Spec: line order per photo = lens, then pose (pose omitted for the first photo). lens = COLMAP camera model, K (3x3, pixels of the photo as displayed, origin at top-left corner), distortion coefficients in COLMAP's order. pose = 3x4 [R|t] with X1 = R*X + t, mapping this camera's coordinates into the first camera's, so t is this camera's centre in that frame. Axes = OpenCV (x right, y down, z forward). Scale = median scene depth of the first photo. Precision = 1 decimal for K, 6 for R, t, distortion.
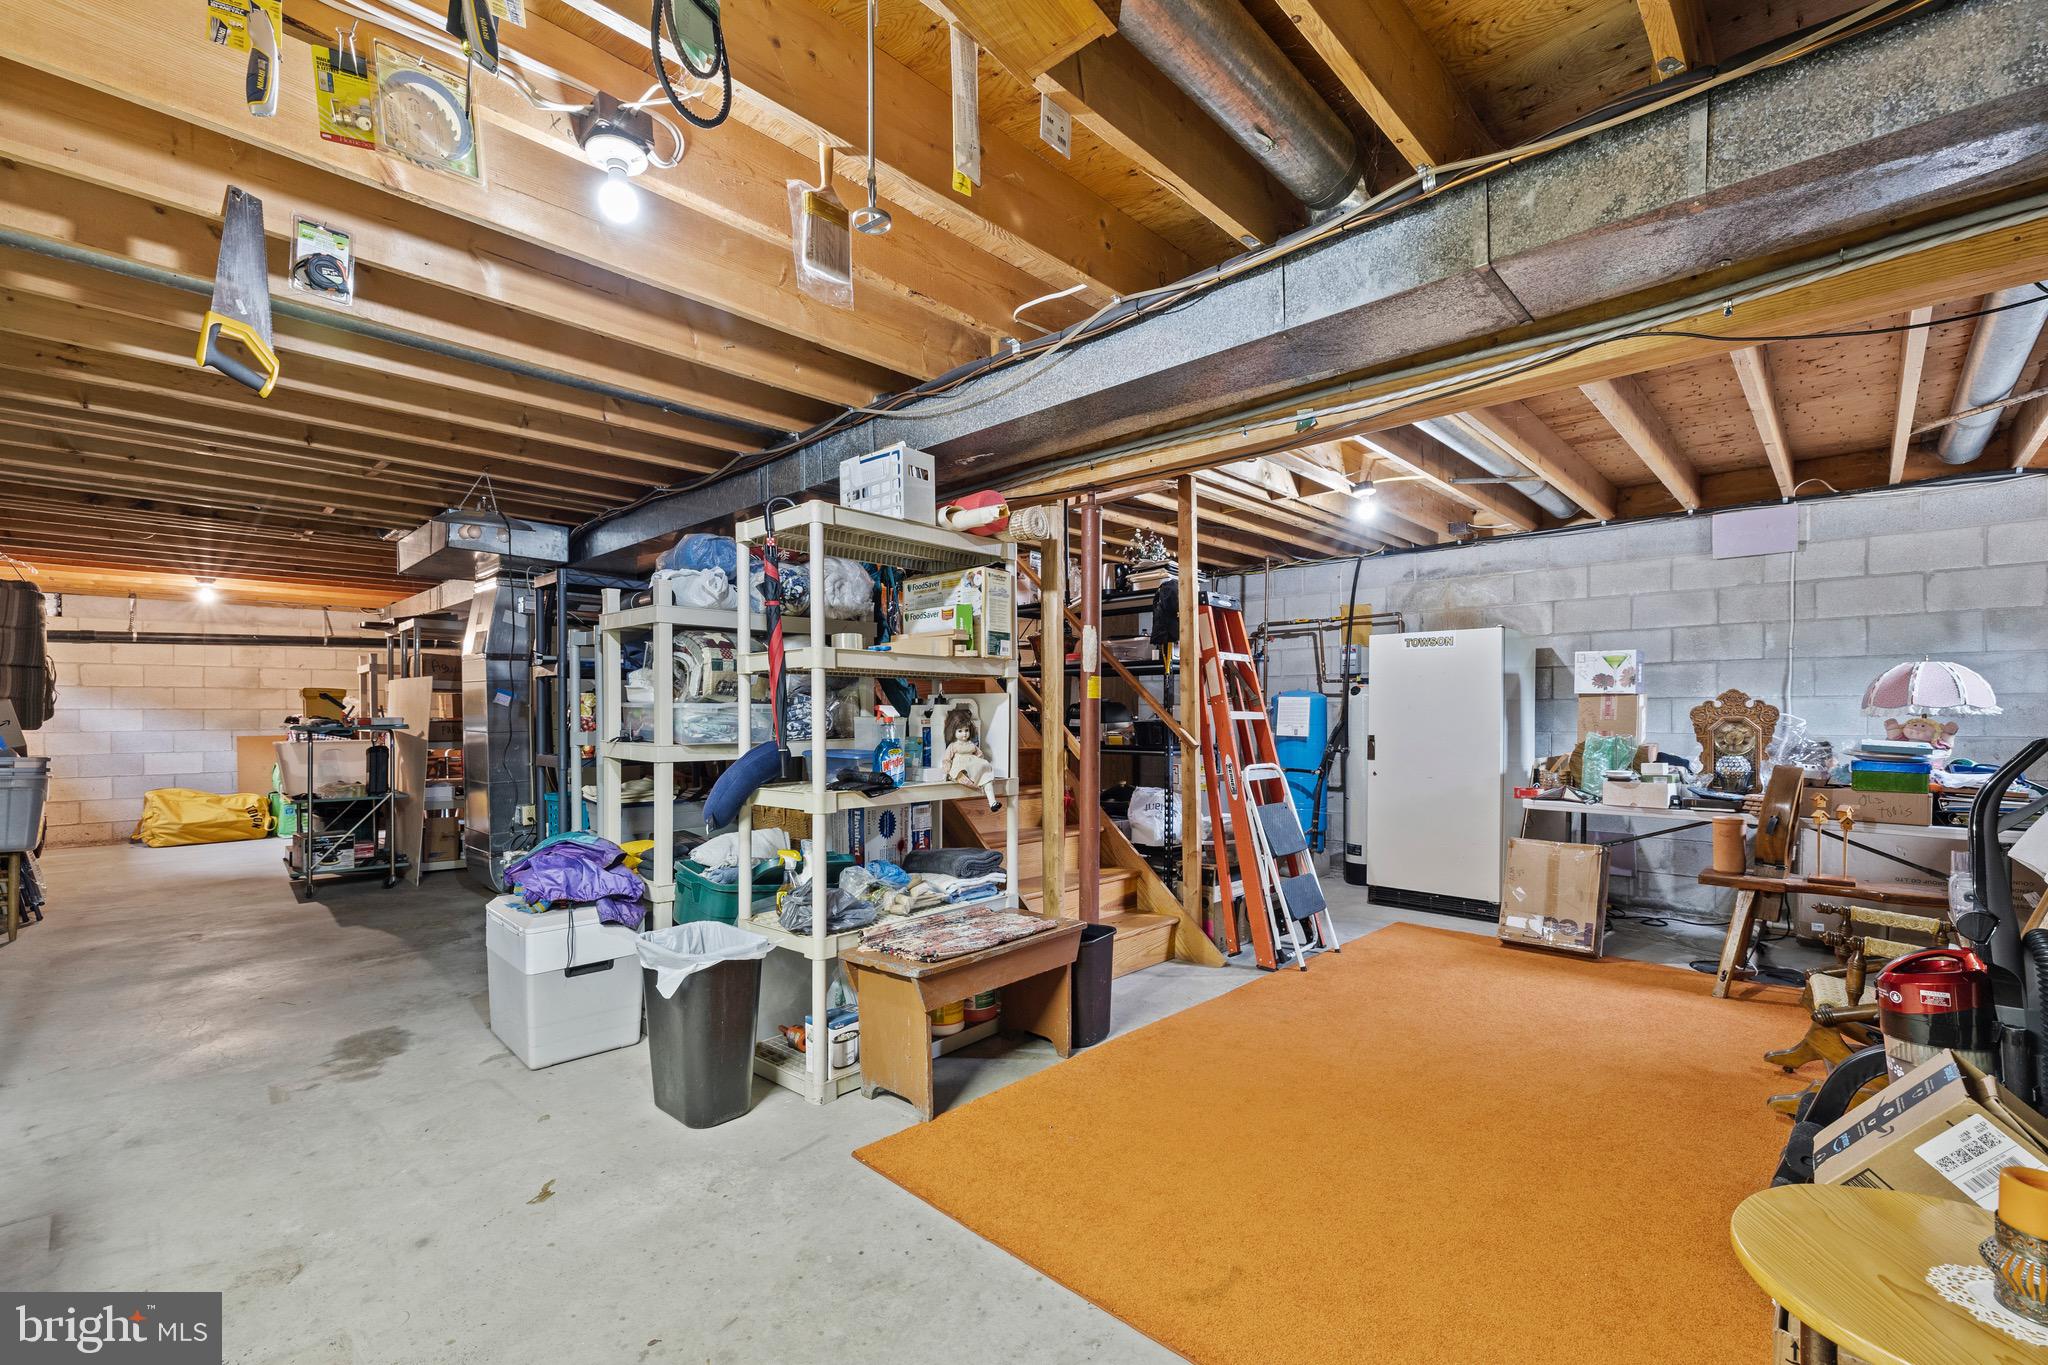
lens RADIAL K [[866.9, 0, 1020.2], [0, 866.9, 695.0], [0, 0, 1]] dist [0.001448, 0.000254]
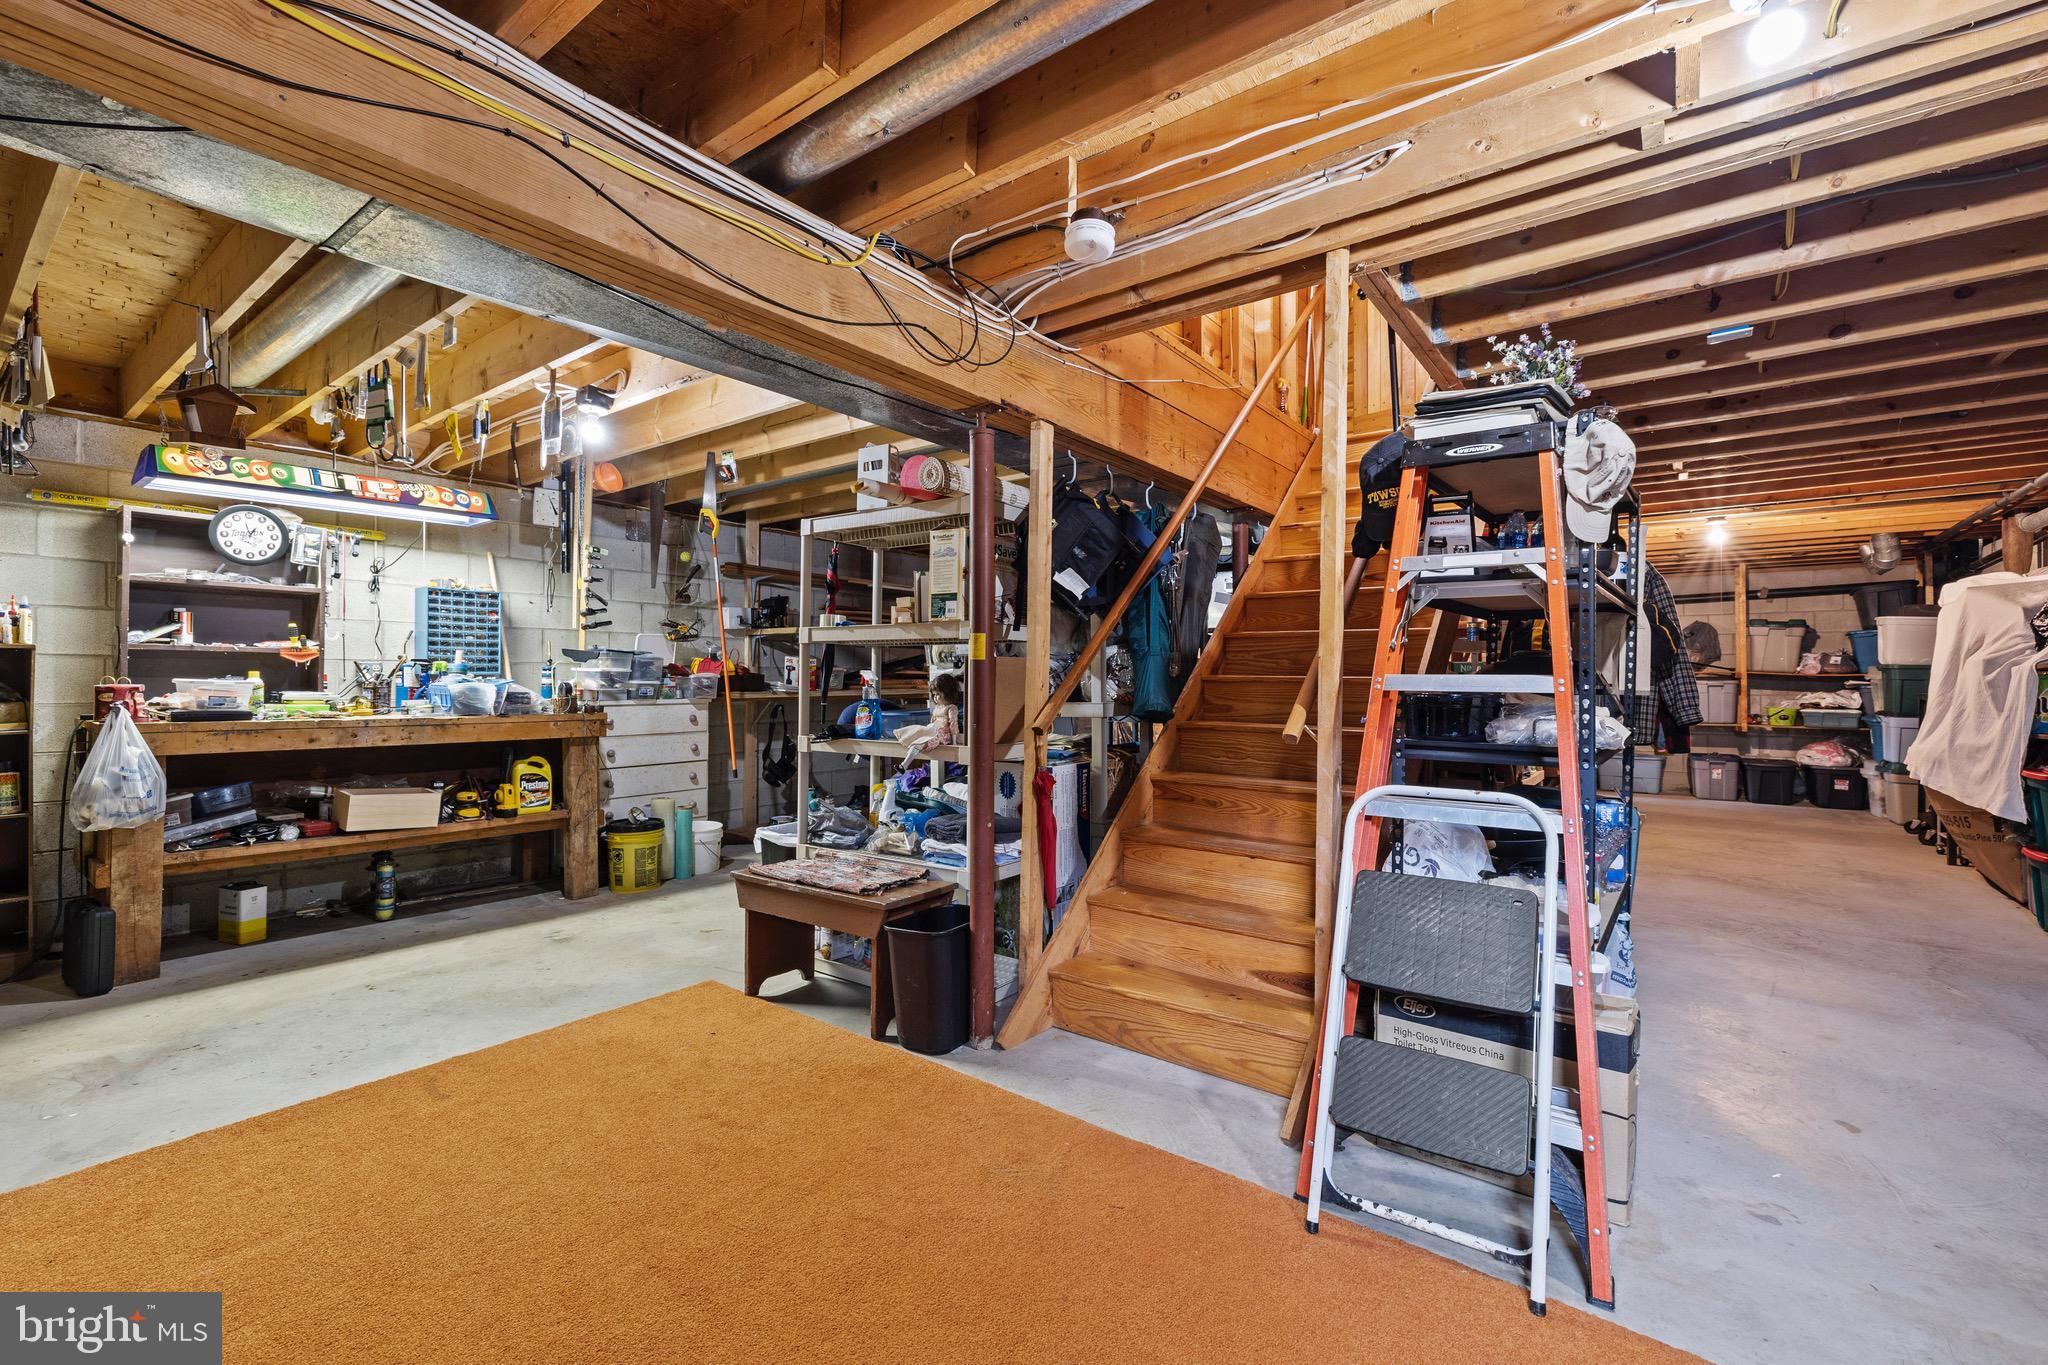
lens RADIAL K [[866.9, 0, 1020.2], [0, 866.9, 695.0], [0, 0, 1]] dist [0.001448, 0.000254]
pose [[0.122285, 0.003765, -0.992488, 0.931626], [0.003540, 0.999985, 0.004229, 0.035813], [0.992489, -0.004031, 0.122270, 0.958348]]
